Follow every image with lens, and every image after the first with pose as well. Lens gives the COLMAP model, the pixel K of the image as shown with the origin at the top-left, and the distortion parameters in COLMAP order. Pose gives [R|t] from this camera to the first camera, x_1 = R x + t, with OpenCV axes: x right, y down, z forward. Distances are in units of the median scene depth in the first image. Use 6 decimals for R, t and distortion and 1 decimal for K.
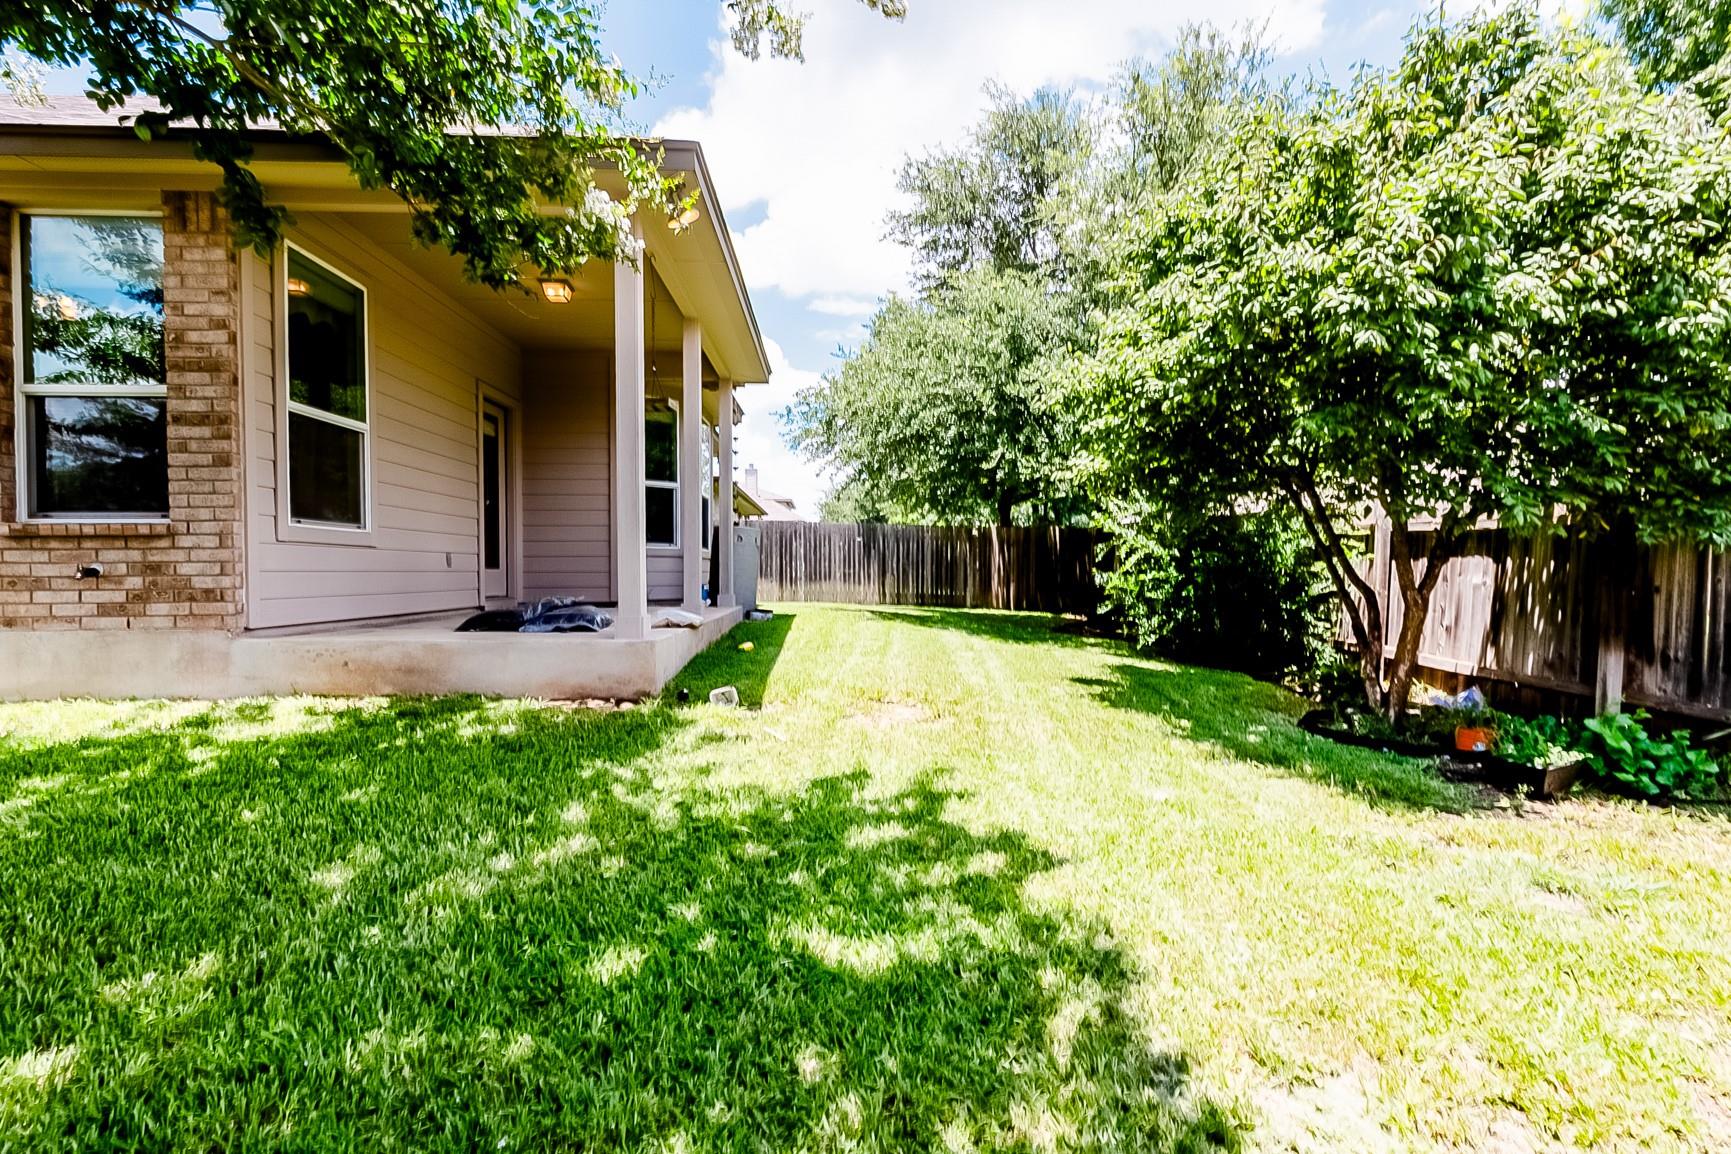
lens RADIAL K [[801.9, 0, 865.5], [0, 801.9, 577.0], [0, 0, 1]] dist [0.000595, 0.000025]
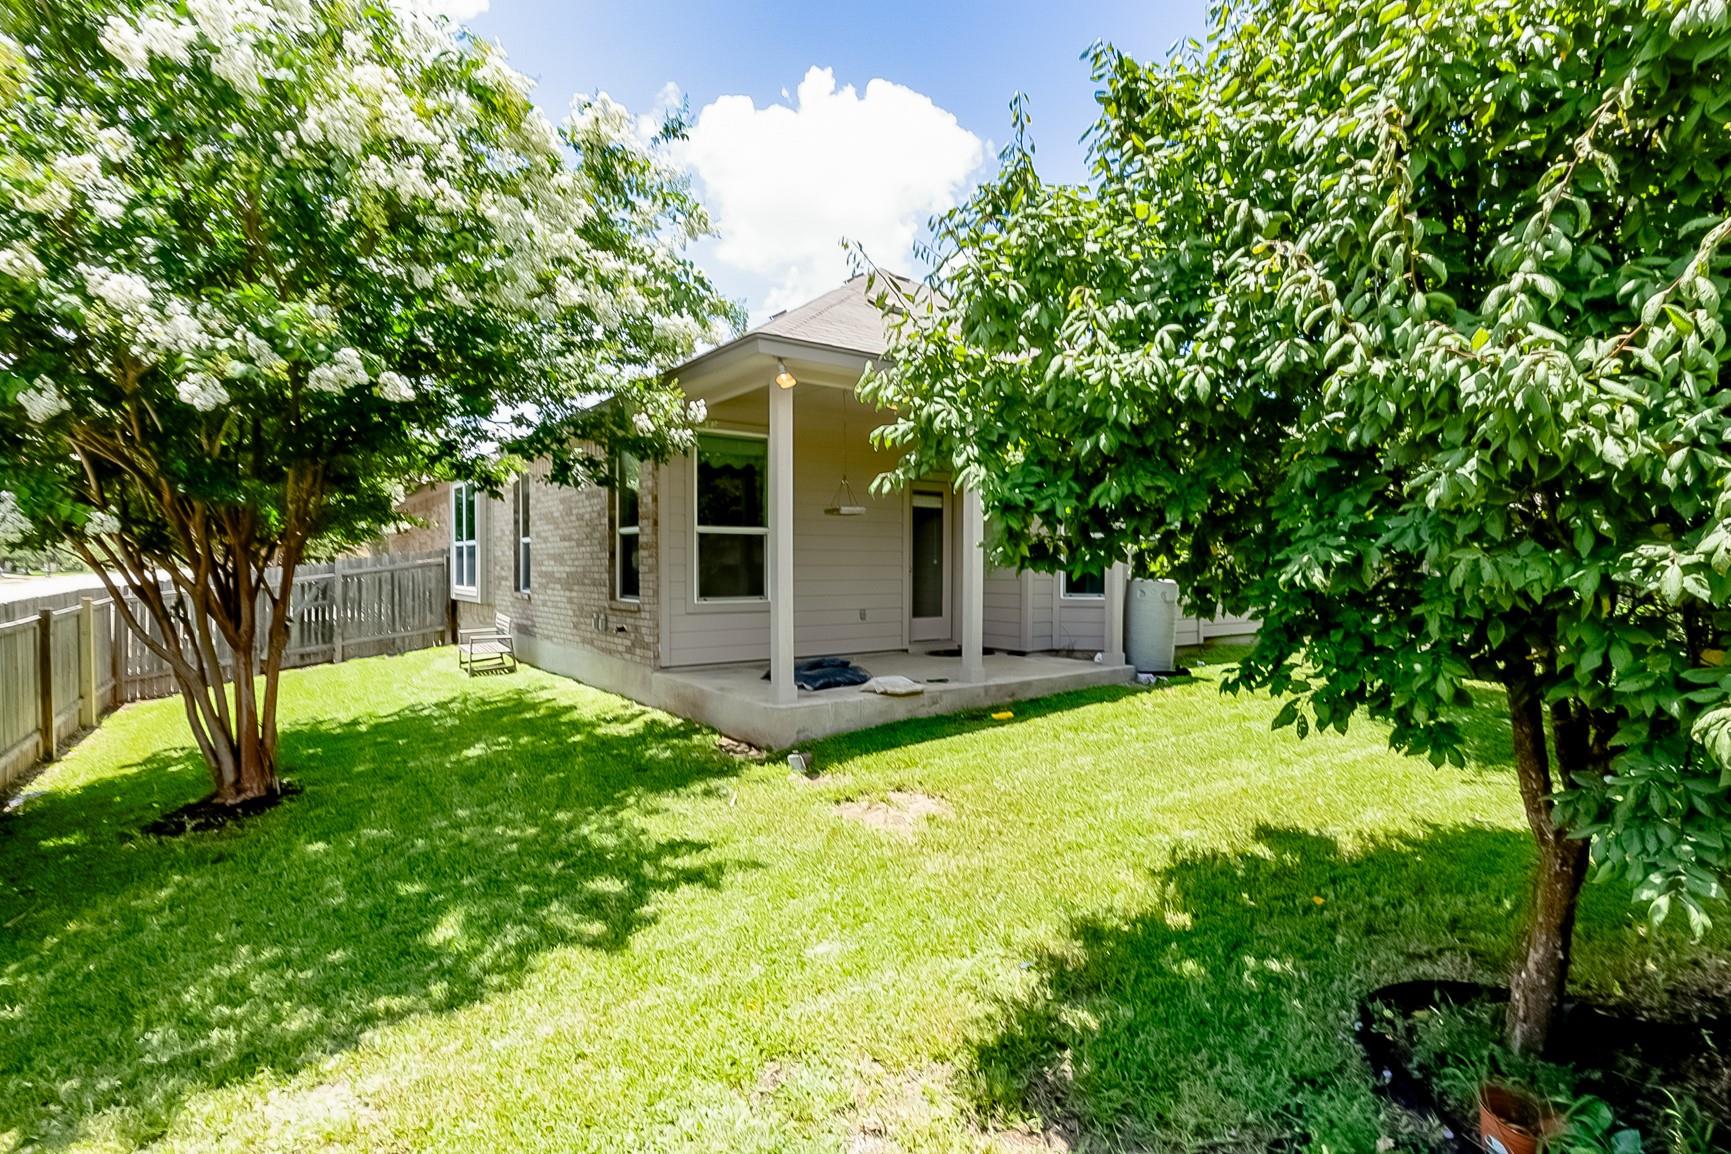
lens RADIAL K [[846.4, 0, 865.5], [0, 846.4, 577.0], [0, 0, 1]] dist [0.000101, 0.000014]
pose [[0.551880, 0.016960, -0.833751, 1.489357], [-0.008157, 0.999855, 0.014939, -0.240868], [0.833884, -0.001444, 0.551938, 0.570831]]
